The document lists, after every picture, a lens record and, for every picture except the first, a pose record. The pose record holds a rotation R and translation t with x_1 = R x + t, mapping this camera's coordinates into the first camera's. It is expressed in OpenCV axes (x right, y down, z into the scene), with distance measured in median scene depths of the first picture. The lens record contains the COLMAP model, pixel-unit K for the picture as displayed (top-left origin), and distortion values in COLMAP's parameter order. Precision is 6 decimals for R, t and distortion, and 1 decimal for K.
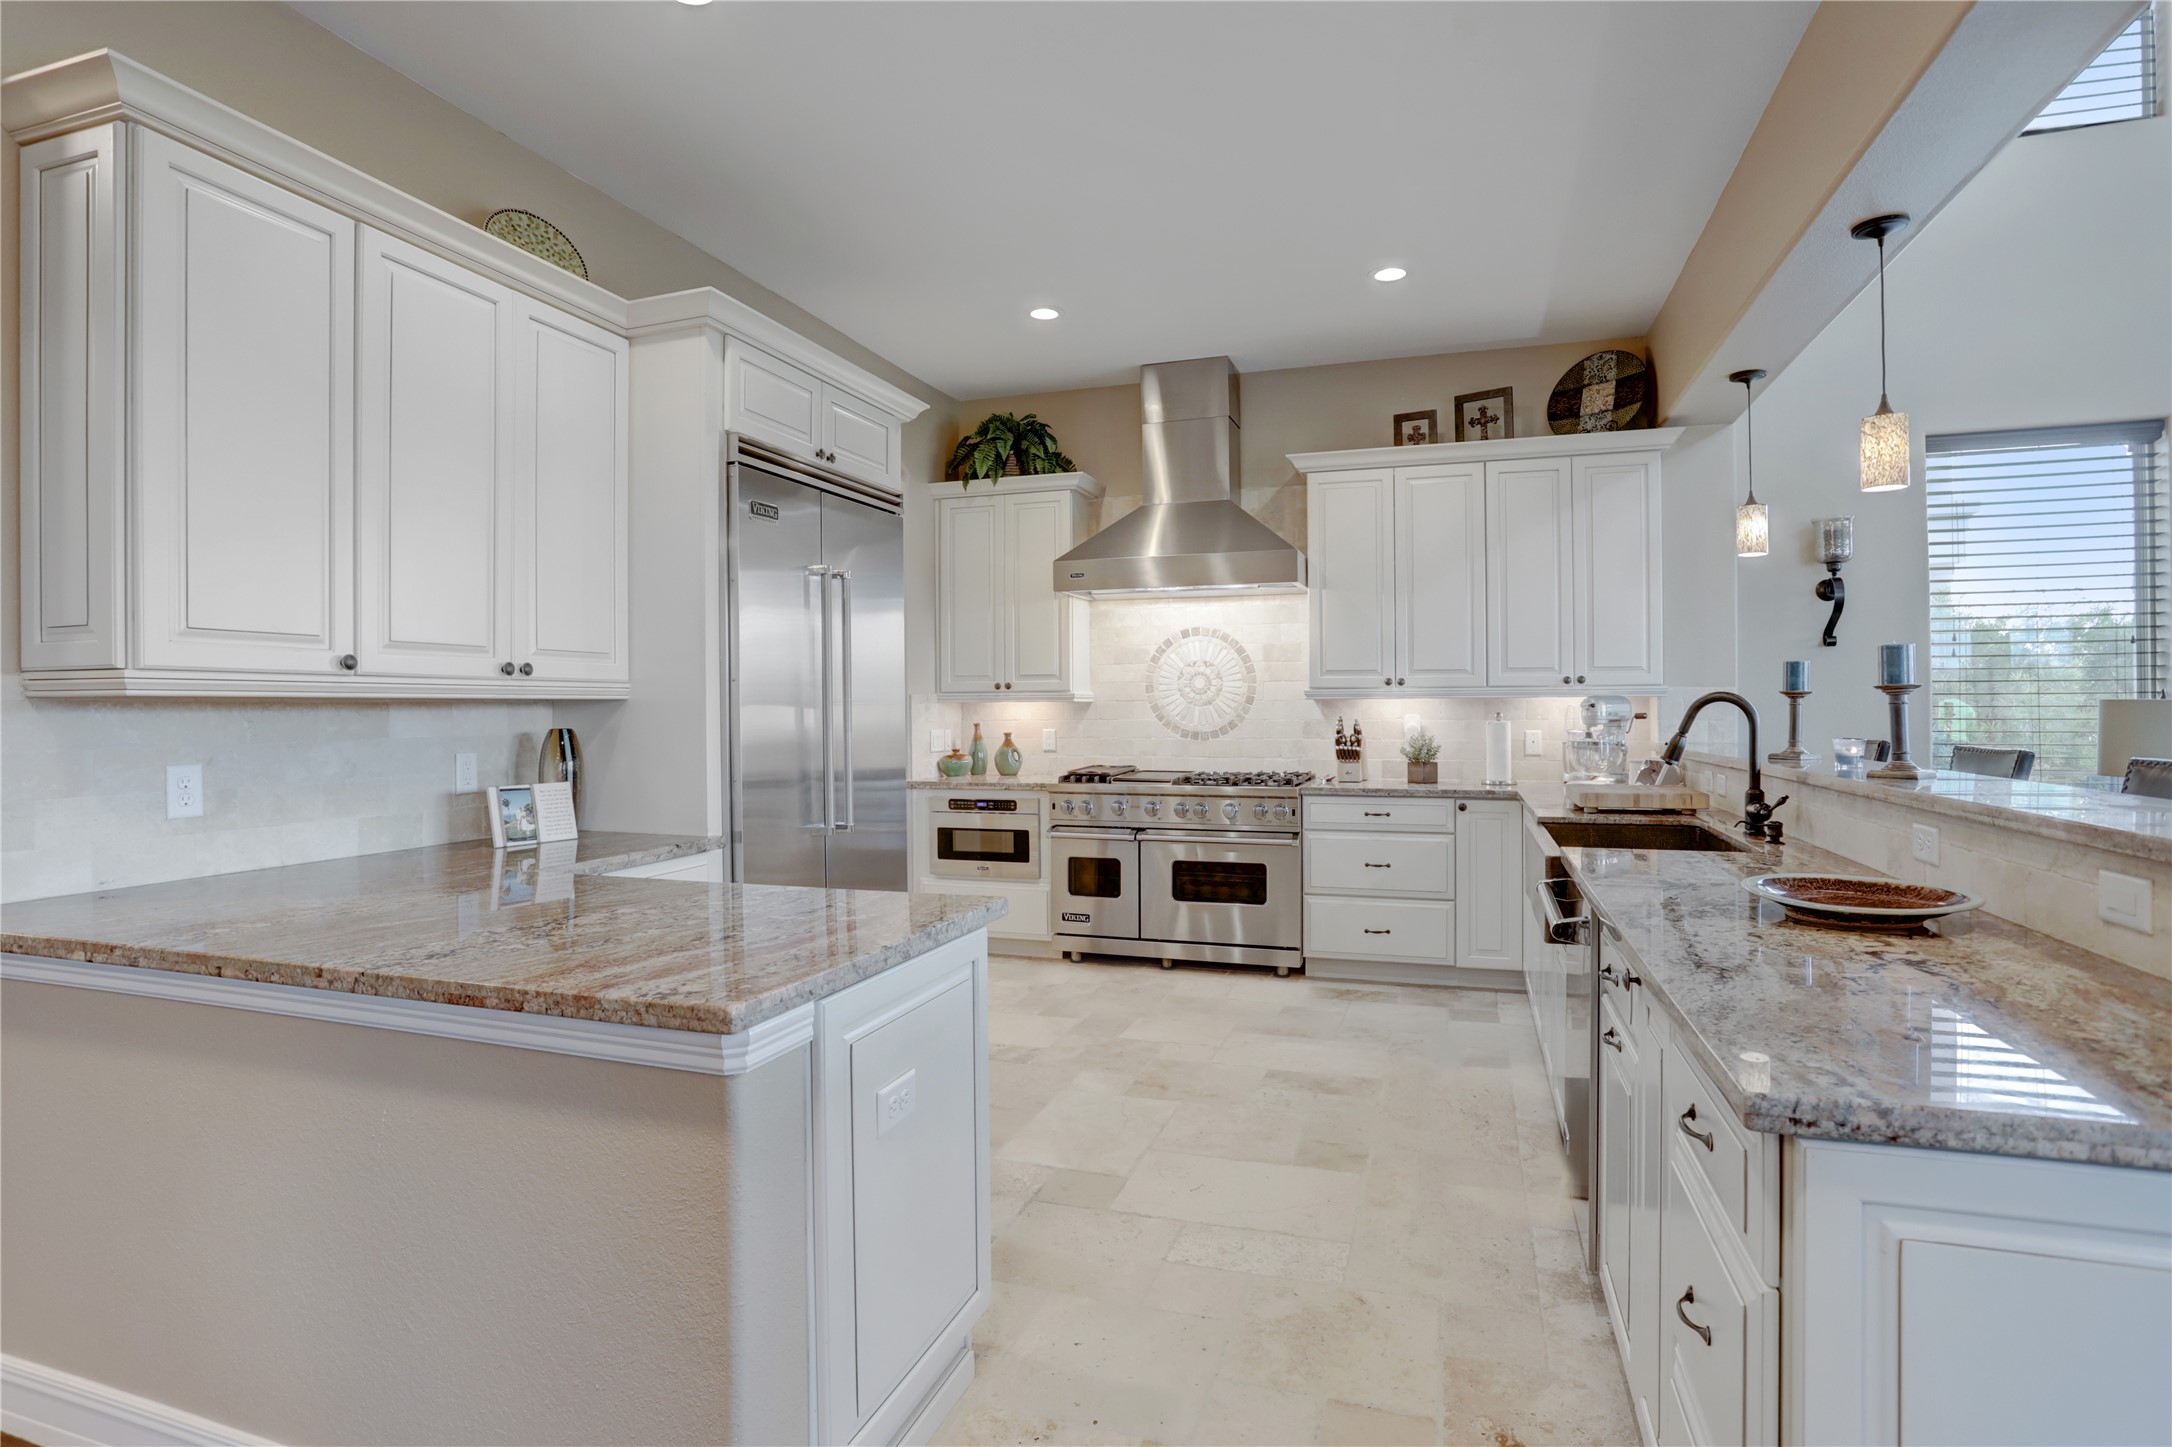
lens RADIAL K [[1088.7, 0, 1102.5], [0, 1088.7, 704.9], [0, 0, 1]] dist [-0.003316, -0.000537]
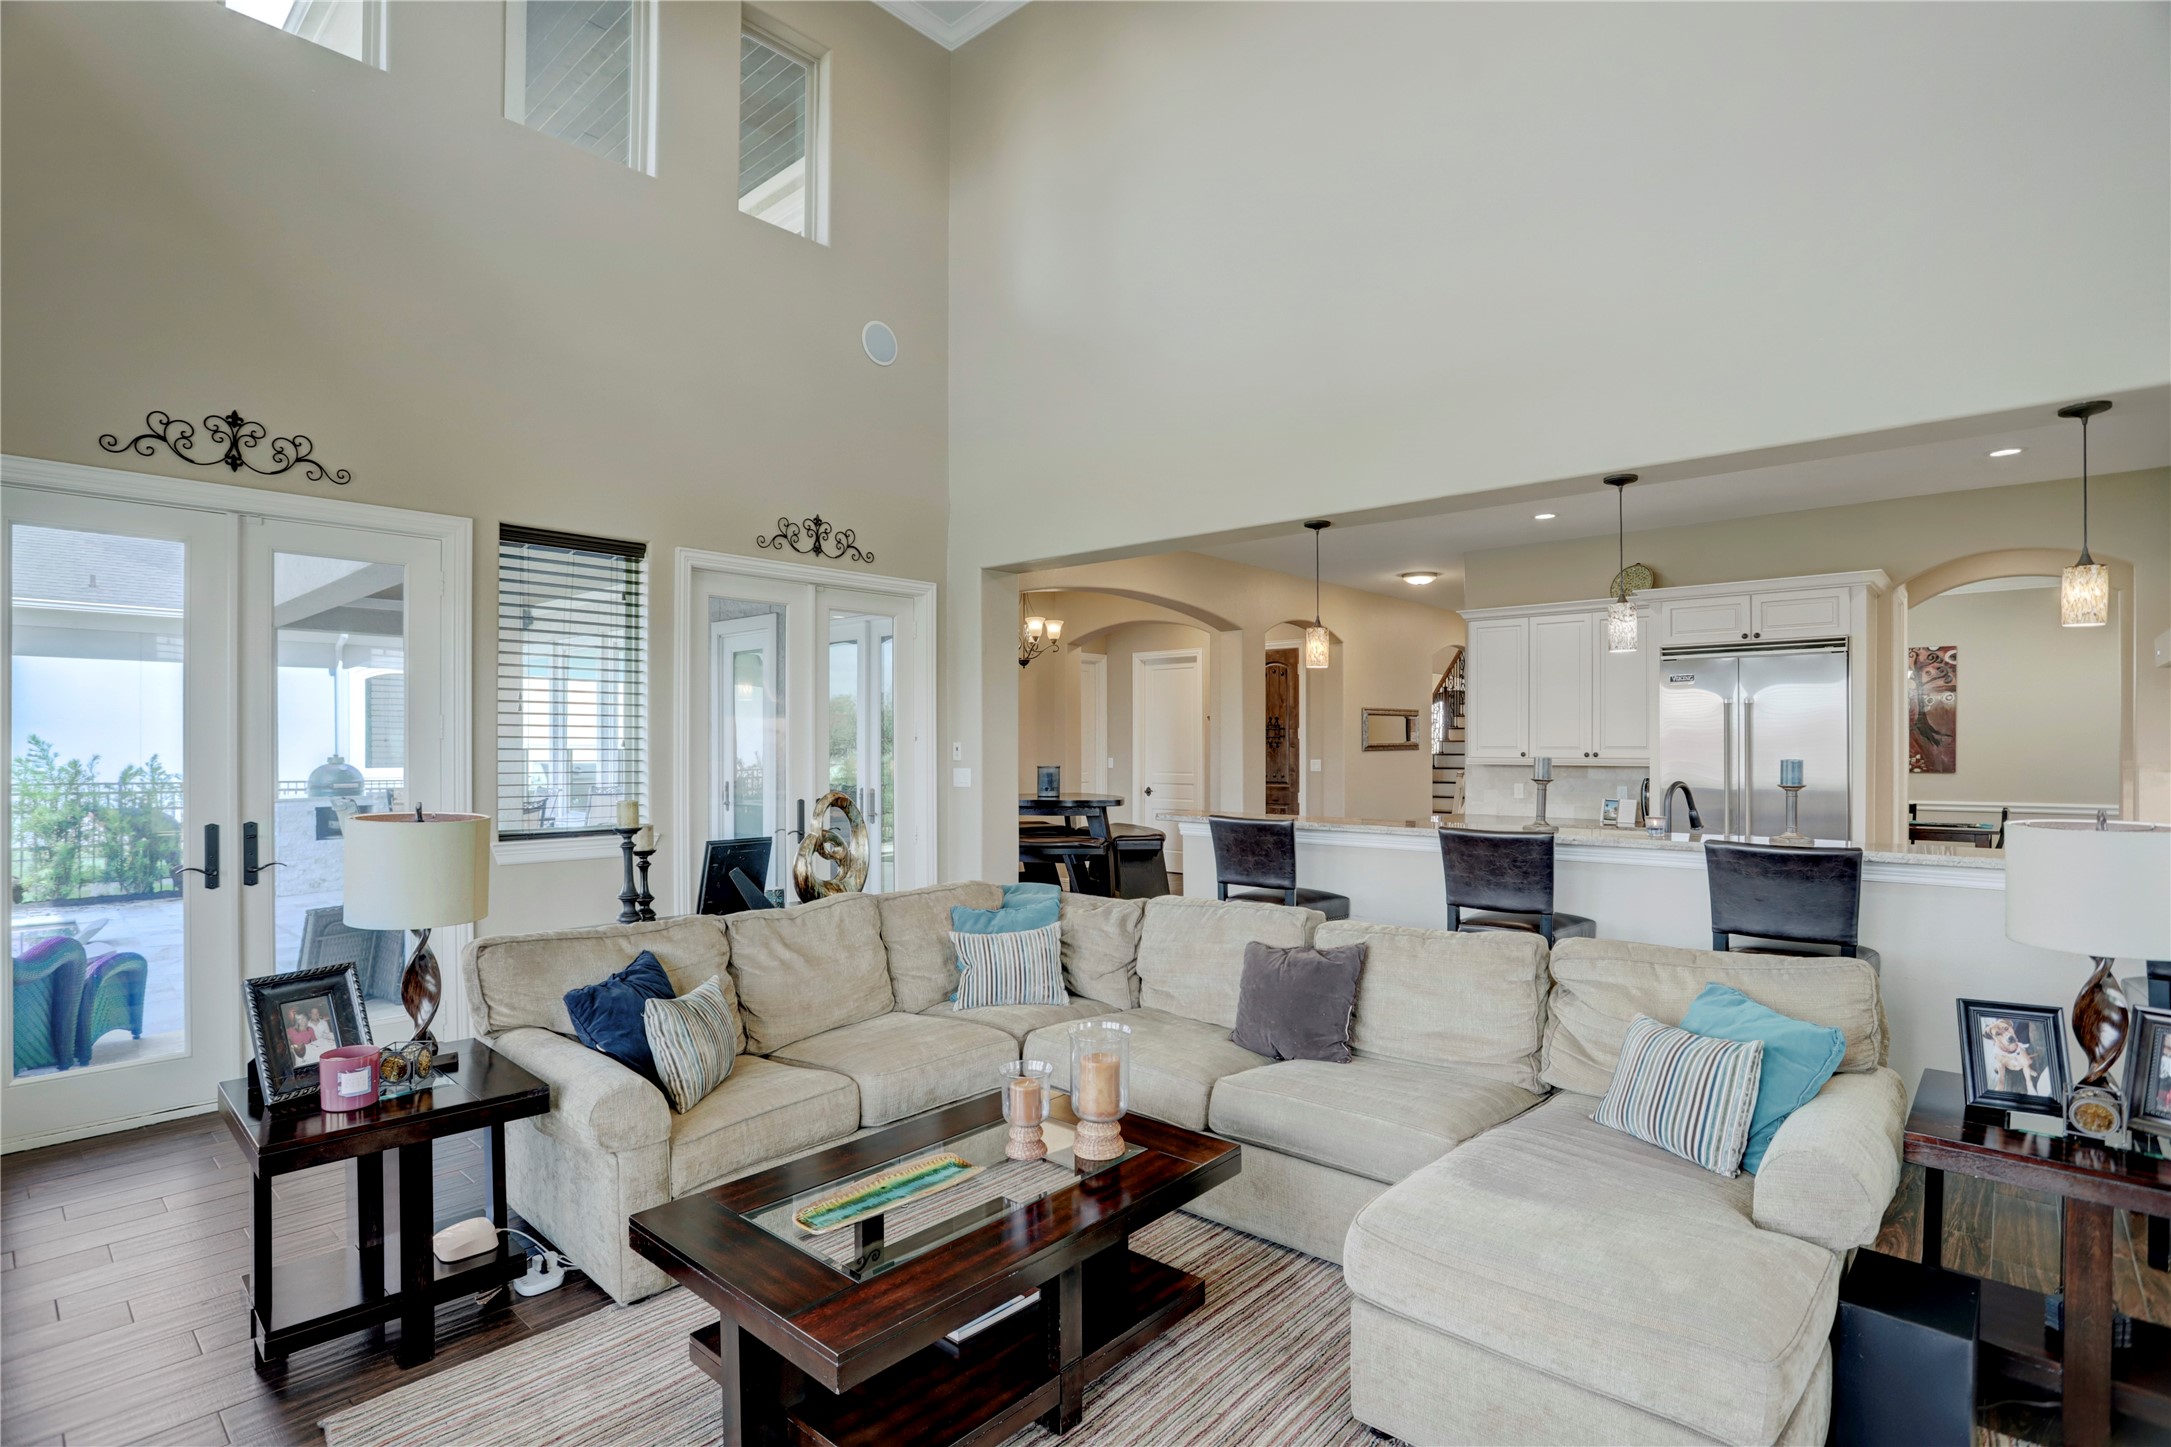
lens RADIAL K [[1067.6, 0, 1057.7], [0, 1067.6, 730.7], [0, 0, 1]] dist [-0.027401, -0.000059]
pose [[-0.406857, -0.006337, -0.913470, 2.344732], [0.003784, 0.999956, -0.008623, -0.073067], [0.913484, -0.006965, -0.406815, 0.846953]]
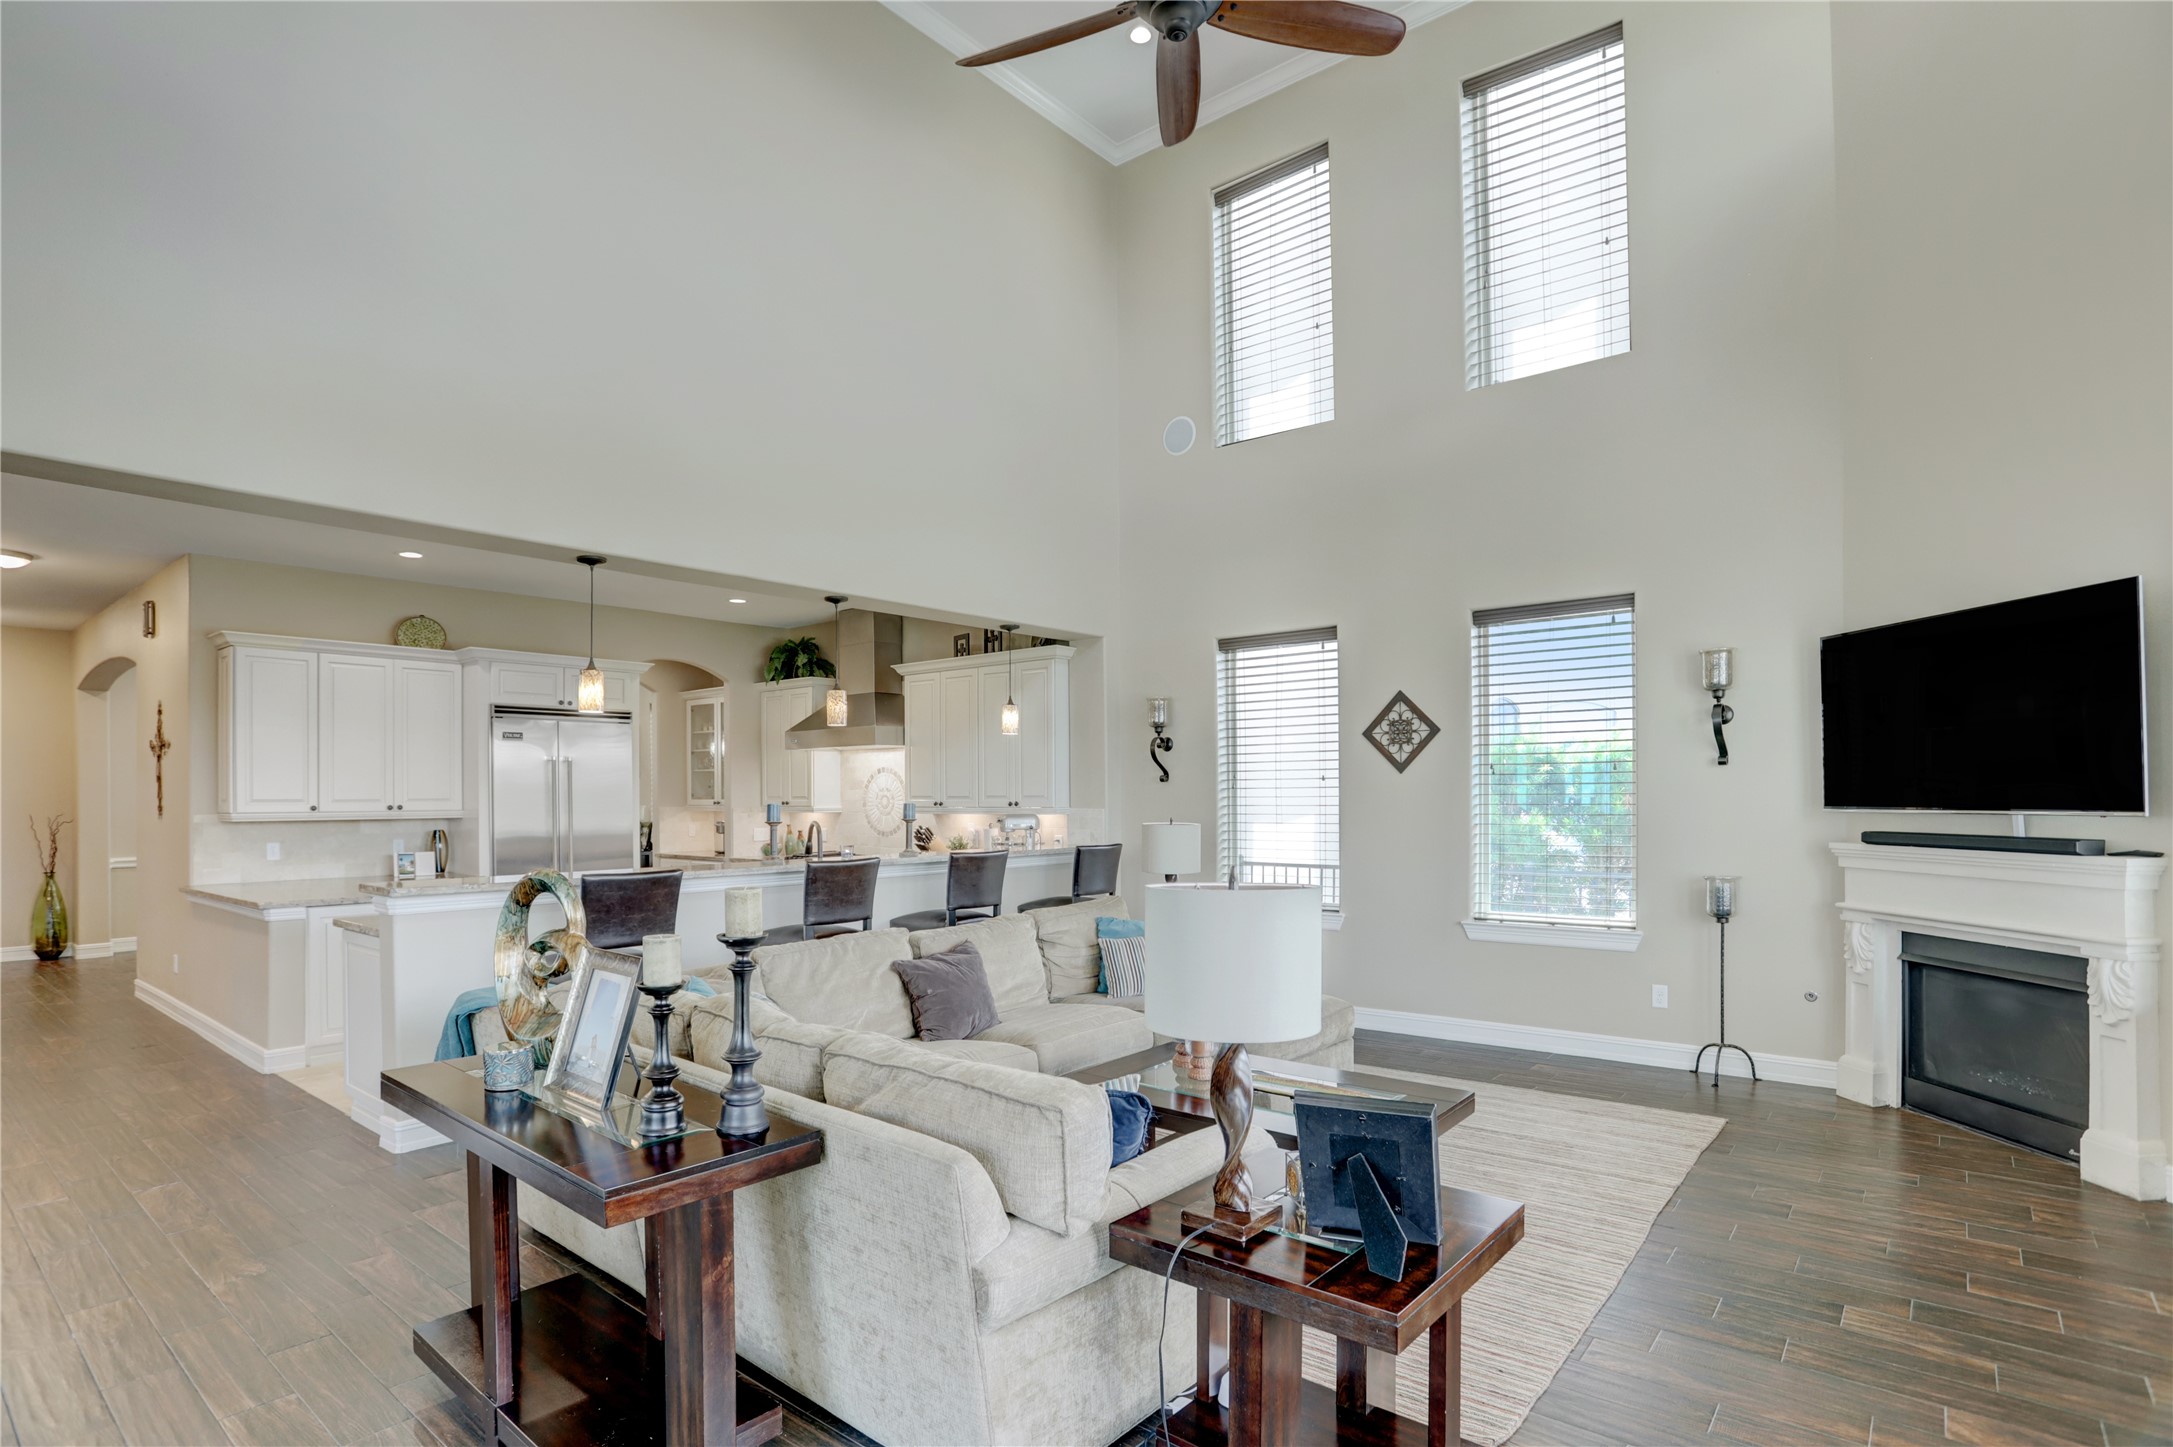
lens RADIAL K [[1089.9, 0, 1084.5], [0, 1089.9, 814.1], [0, 0, 1]] dist [-0.003496, -0.000129]
pose [[0.931325, 0.007418, -0.364114, 1.890067], [0.000238, 0.999780, 0.020975, -0.069605], [0.364189, -0.019621, 0.931118, -0.793644]]
